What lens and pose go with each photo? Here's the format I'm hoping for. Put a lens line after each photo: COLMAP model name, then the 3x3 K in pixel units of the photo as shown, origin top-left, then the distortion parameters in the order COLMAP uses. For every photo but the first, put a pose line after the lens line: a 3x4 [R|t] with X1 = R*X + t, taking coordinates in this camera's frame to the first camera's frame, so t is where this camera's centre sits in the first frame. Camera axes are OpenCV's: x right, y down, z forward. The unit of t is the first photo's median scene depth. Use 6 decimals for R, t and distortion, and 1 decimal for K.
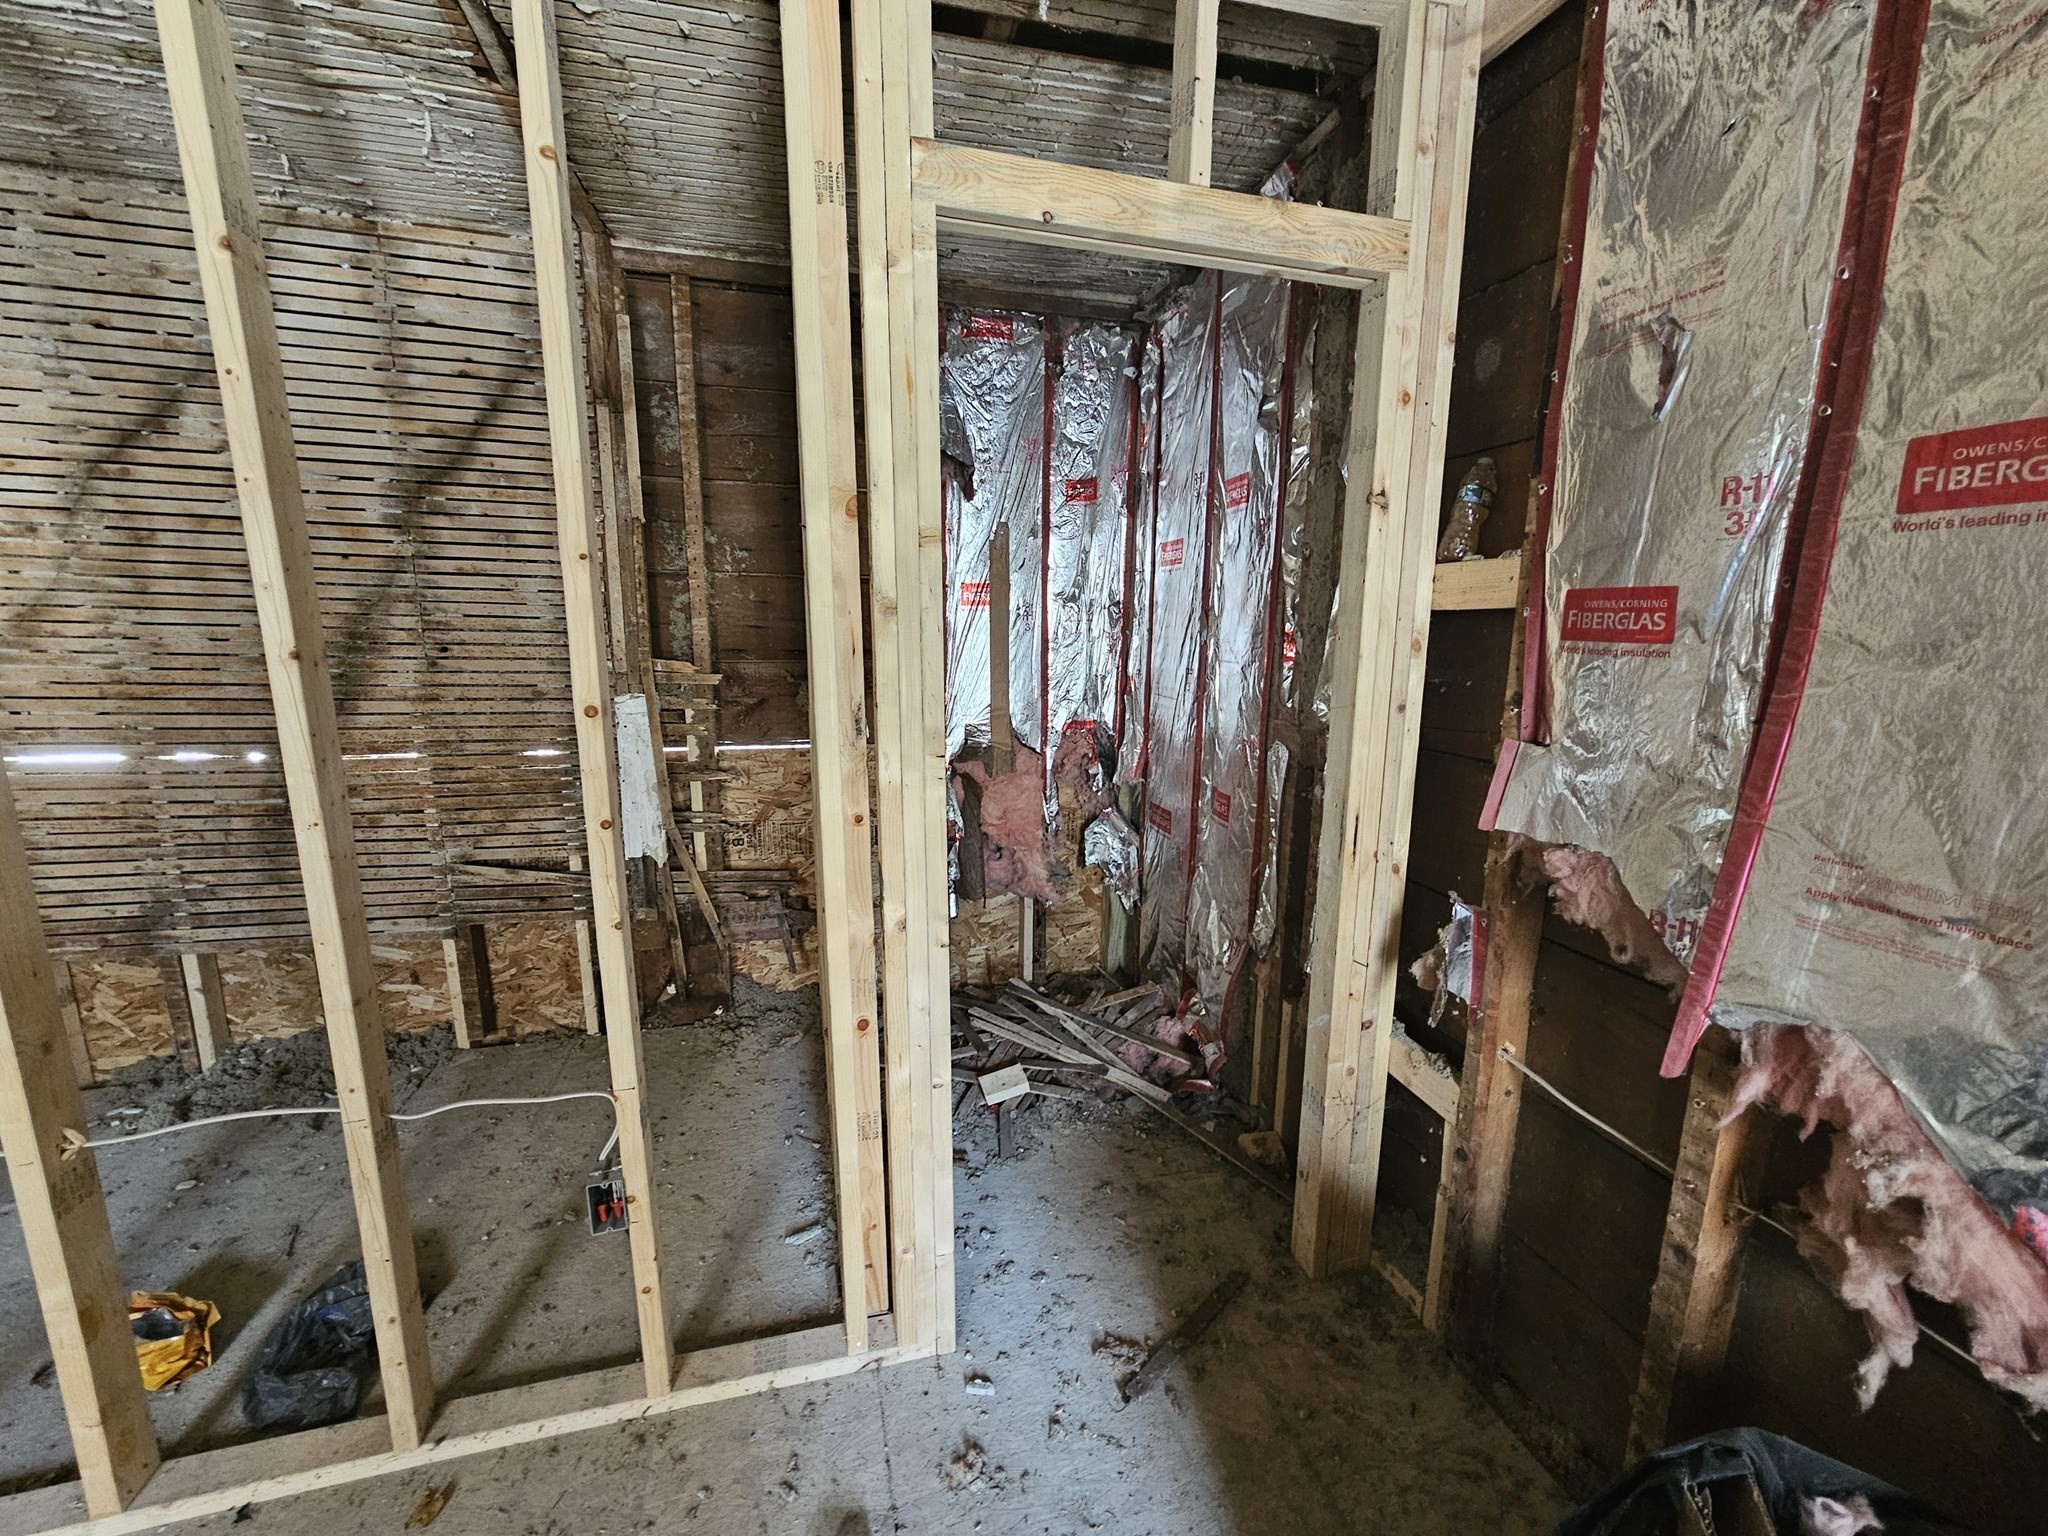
lens RADIAL K [[829.8, 0, 1023.9], [0, 829.8, 774.3], [0, 0, 1]] dist [-0.006112, 0.001133]
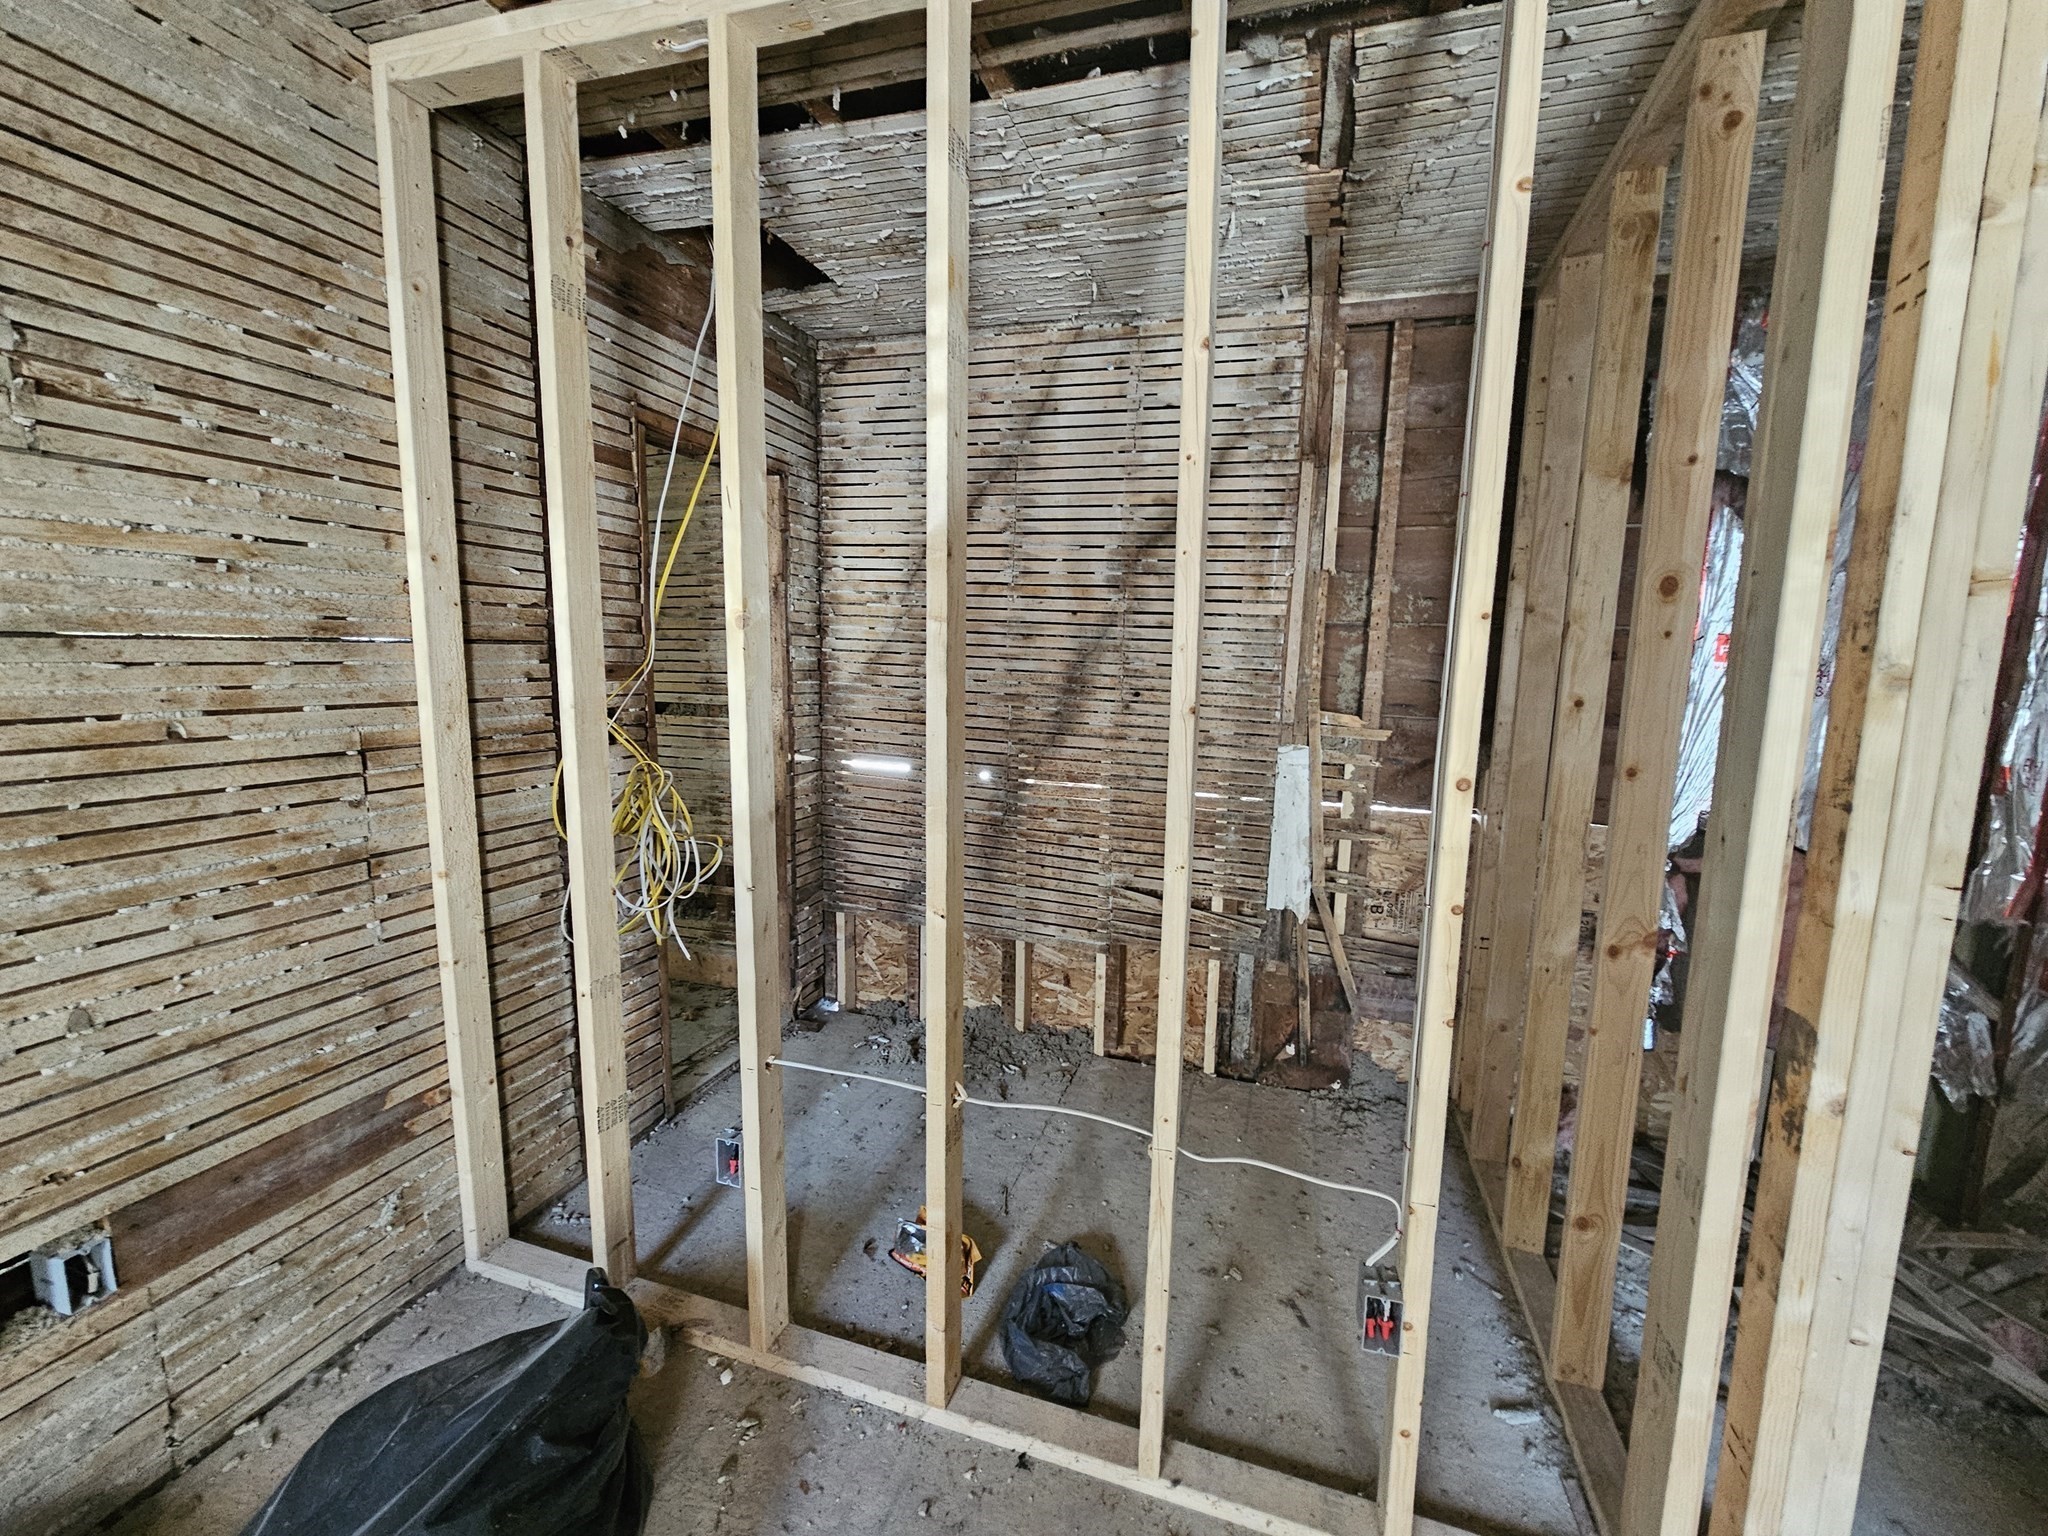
lens RADIAL K [[829.8, 0, 1013.2], [0, 829.8, 770.3], [0, 0, 1]] dist [-0.006112, 0.001133]
pose [[0.835960, 0.086487, -0.541933, -0.233938], [-0.115972, 0.993043, -0.020414, -0.008301], [0.536397, 0.079914, 0.840174, -0.015122]]
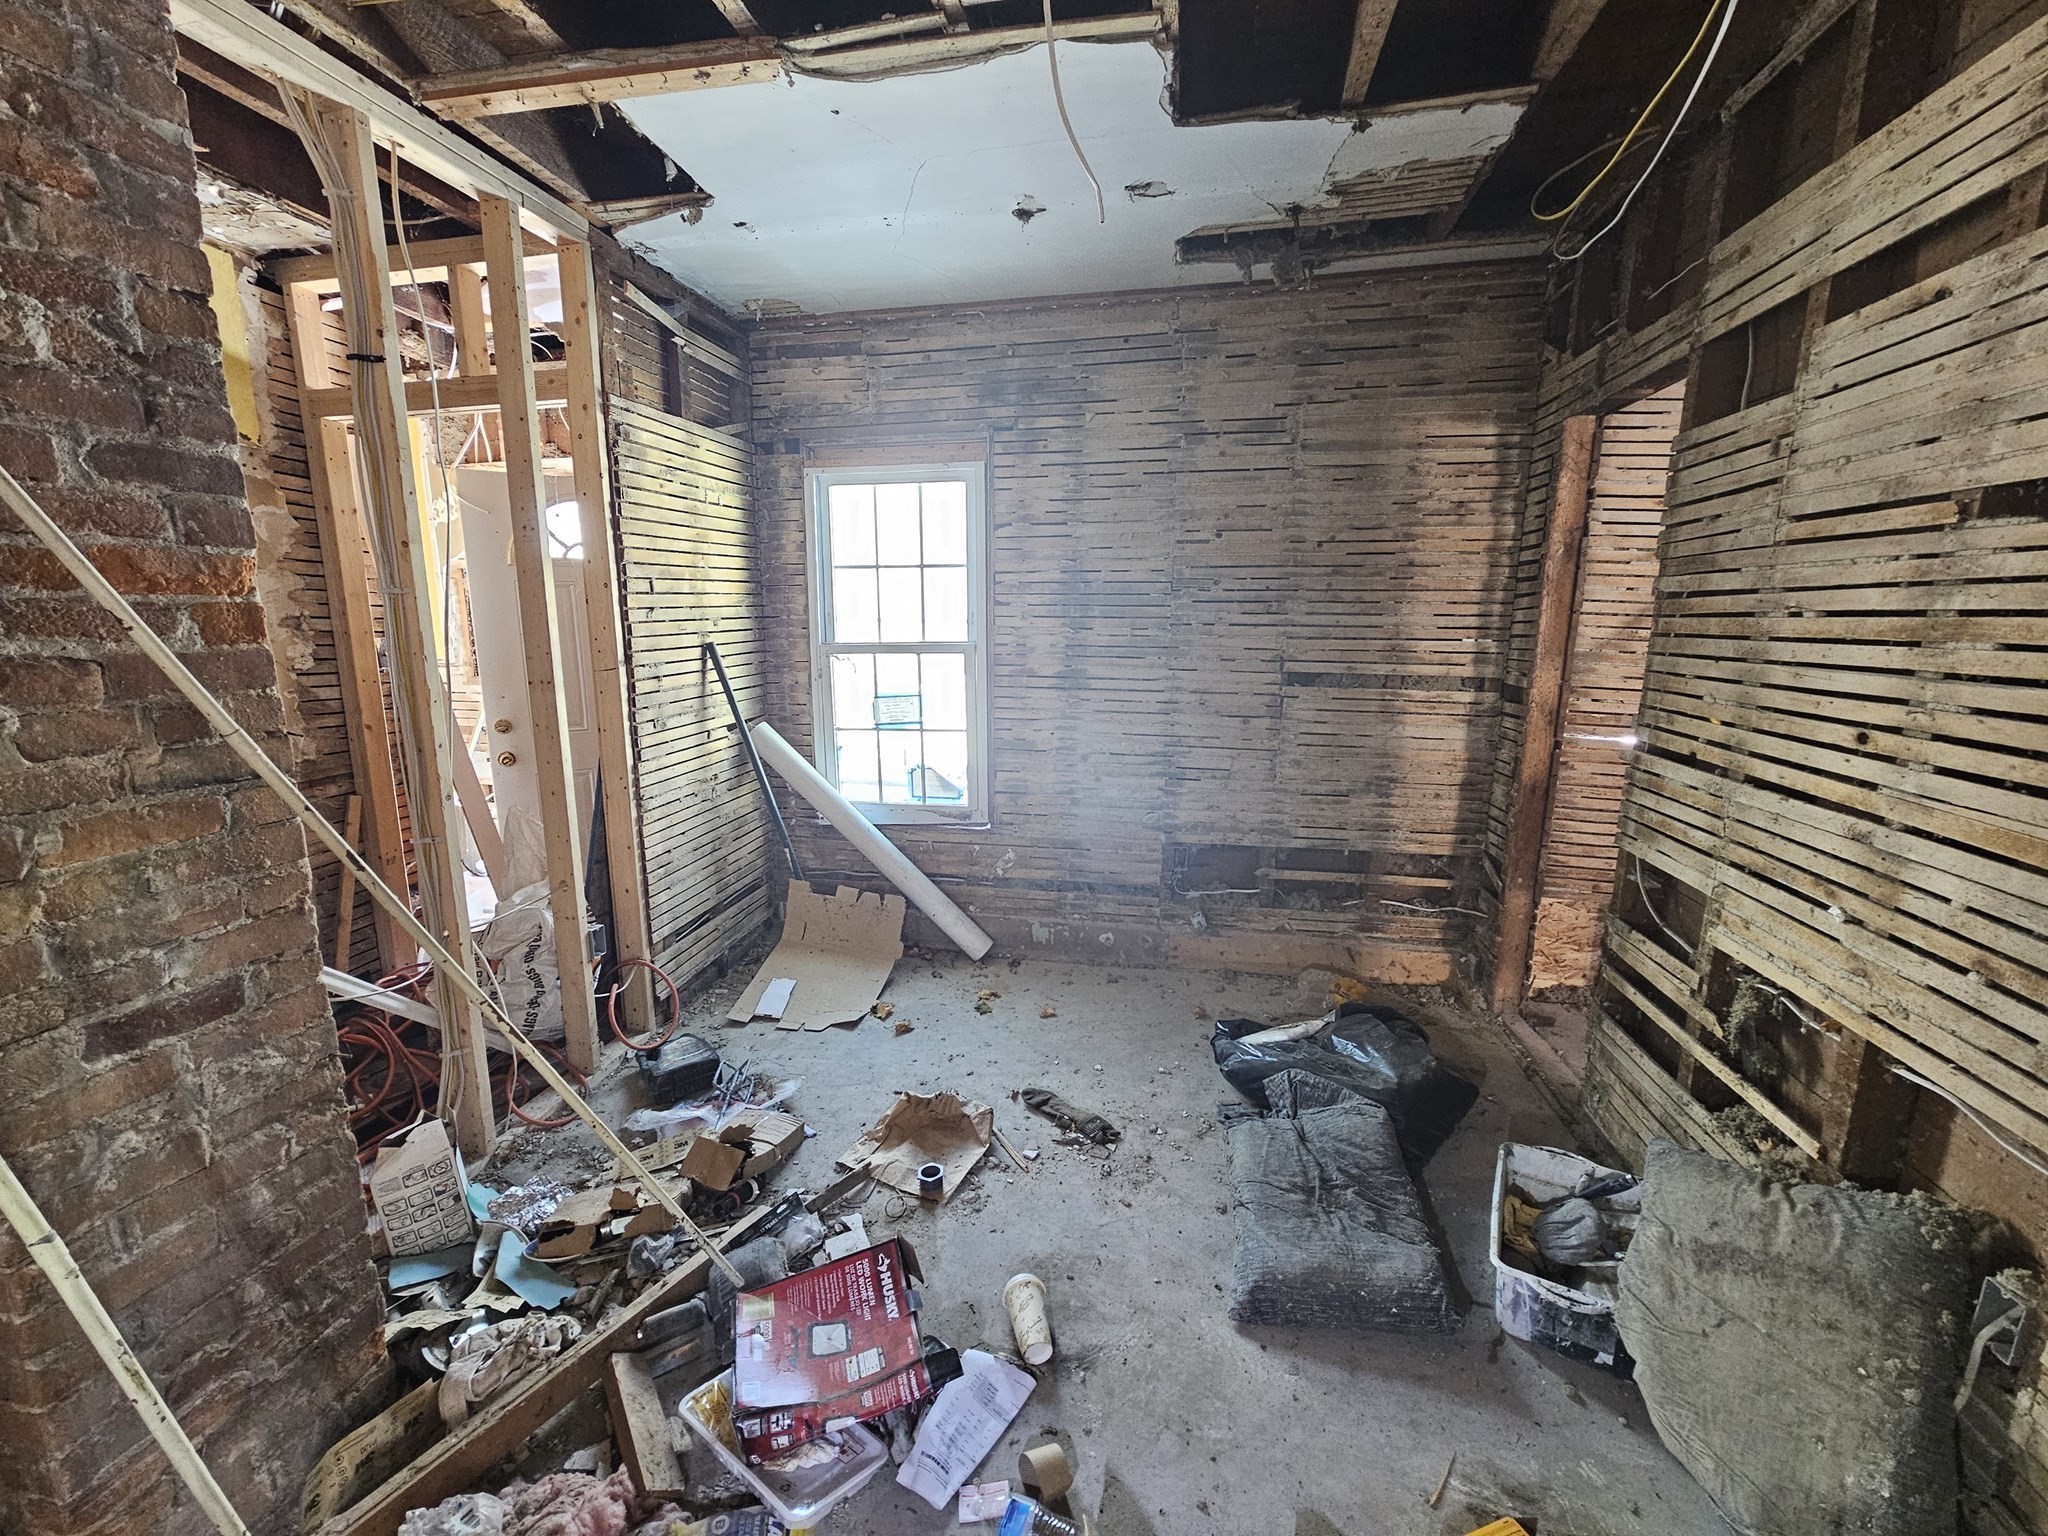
lens RADIAL K [[829.8, 0, 1015.3], [0, 829.8, 771.3], [0, 0, 1]] dist [-0.006112, 0.001133]
pose [[0.894439, 0.088656, -0.438315, -1.337025], [-0.089412, 0.995814, 0.018961, 0.081576], [0.438161, 0.022231, 0.898622, -0.480535]]
